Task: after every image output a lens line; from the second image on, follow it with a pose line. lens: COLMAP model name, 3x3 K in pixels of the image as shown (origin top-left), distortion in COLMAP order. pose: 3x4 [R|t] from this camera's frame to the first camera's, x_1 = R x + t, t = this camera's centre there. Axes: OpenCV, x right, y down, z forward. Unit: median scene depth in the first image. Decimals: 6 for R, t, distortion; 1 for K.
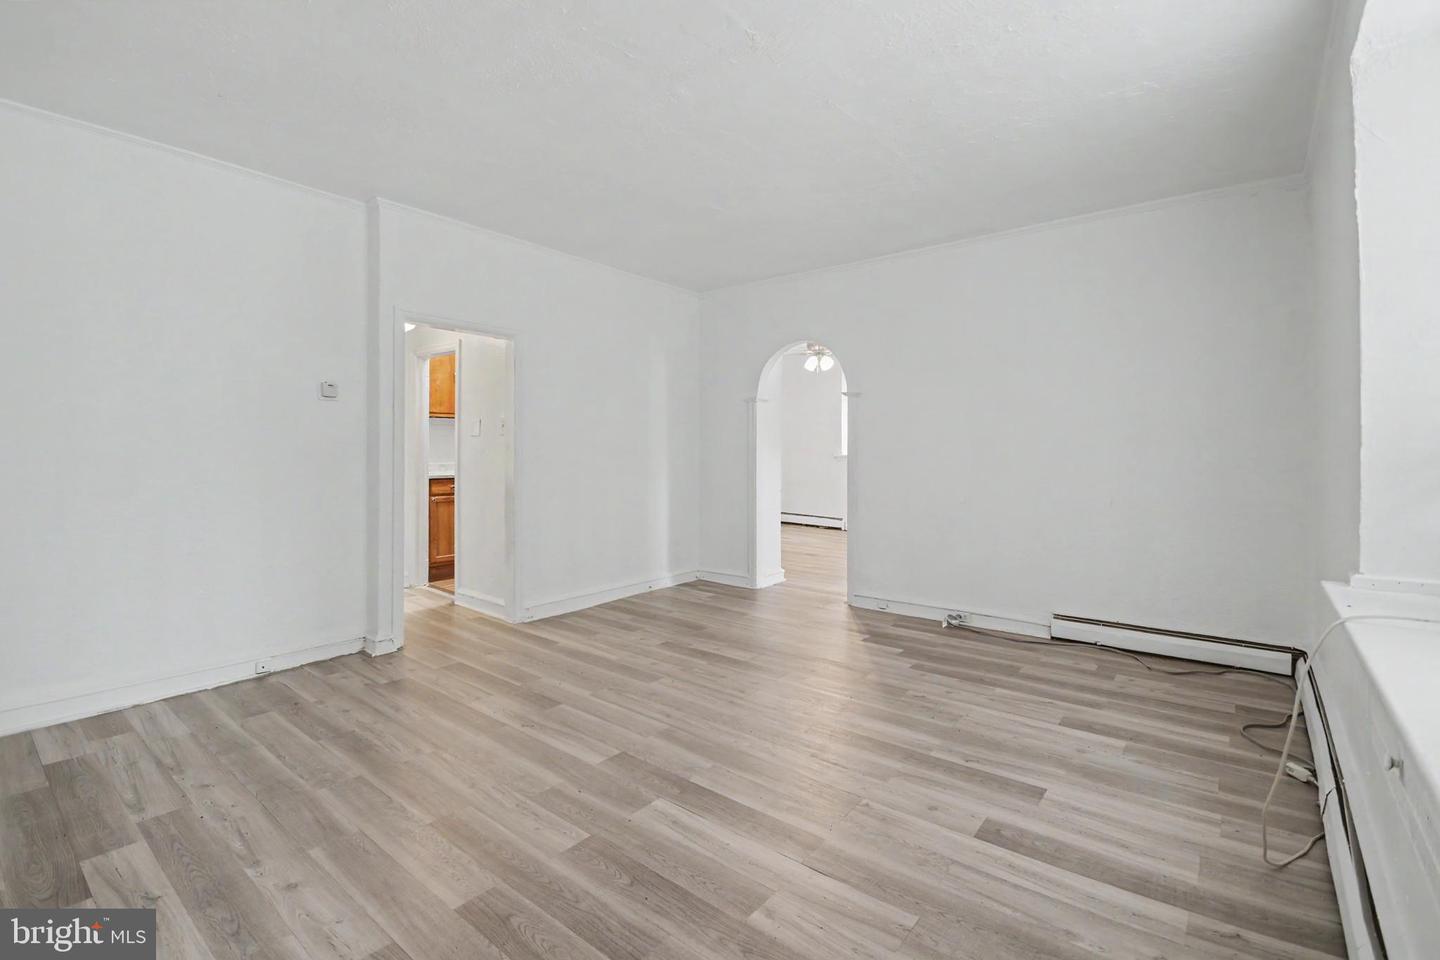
lens RADIAL K [[662.2, 0, 692.7], [0, 662.2, 454.7], [0, 0, 1]] dist [0.001386, -0.008680]
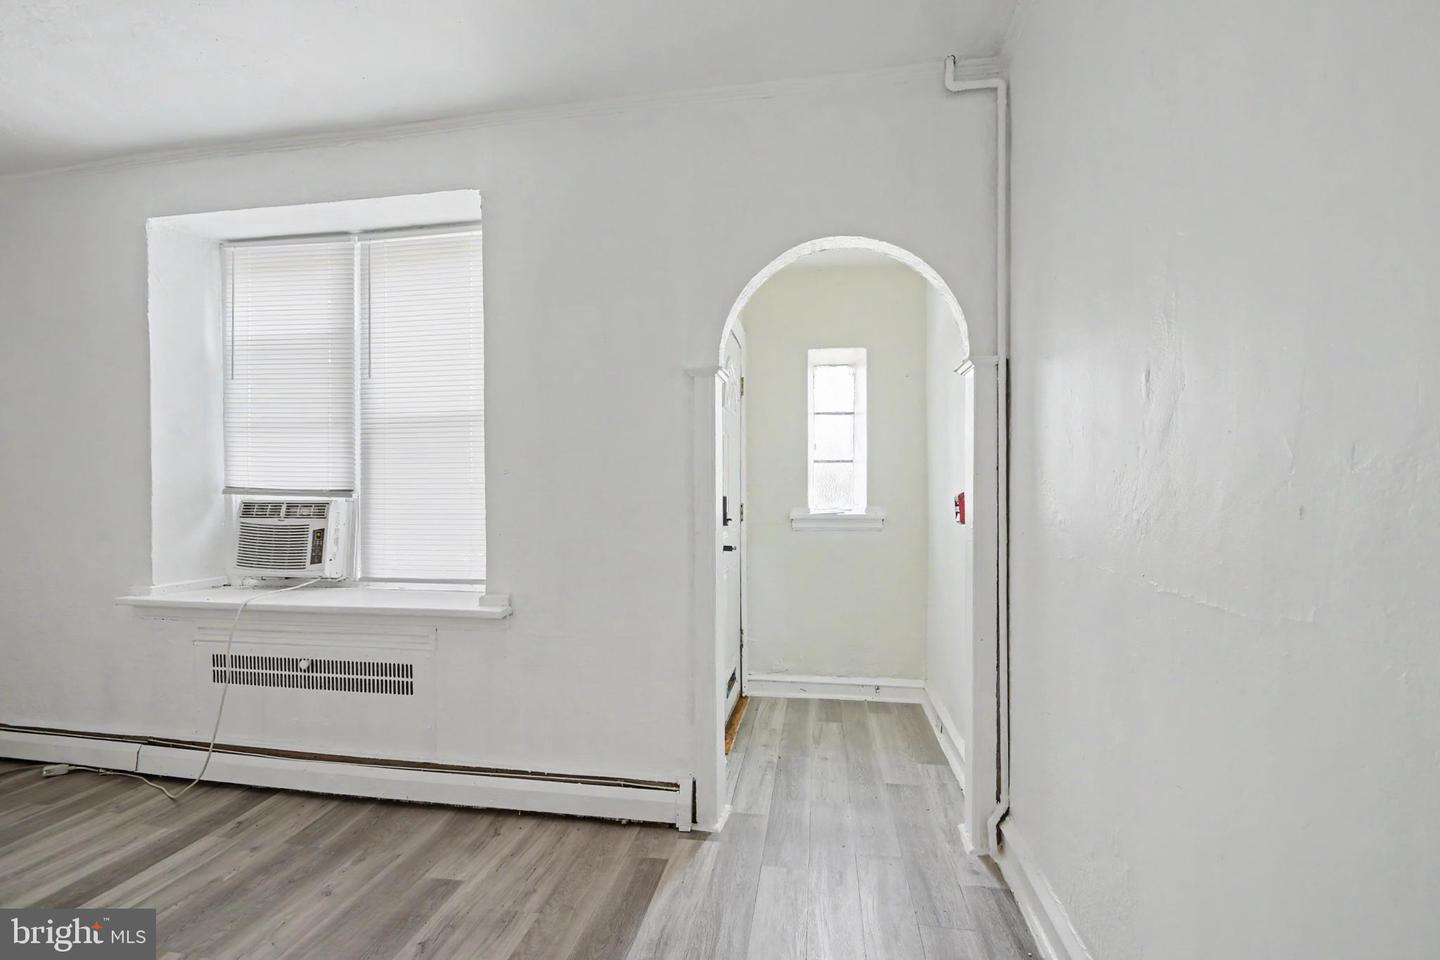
lens RADIAL K [[702.3, 0, 720.0], [0, 702.3, 480.0], [0, 0, 1]] dist [-0.001183, -0.000478]
pose [[-0.514793, 0.025590, 0.856933, -0.929073], [0.012284, 0.999672, -0.022474, 0.003241], [-0.857227, -0.001043, -0.514938, 0.733281]]
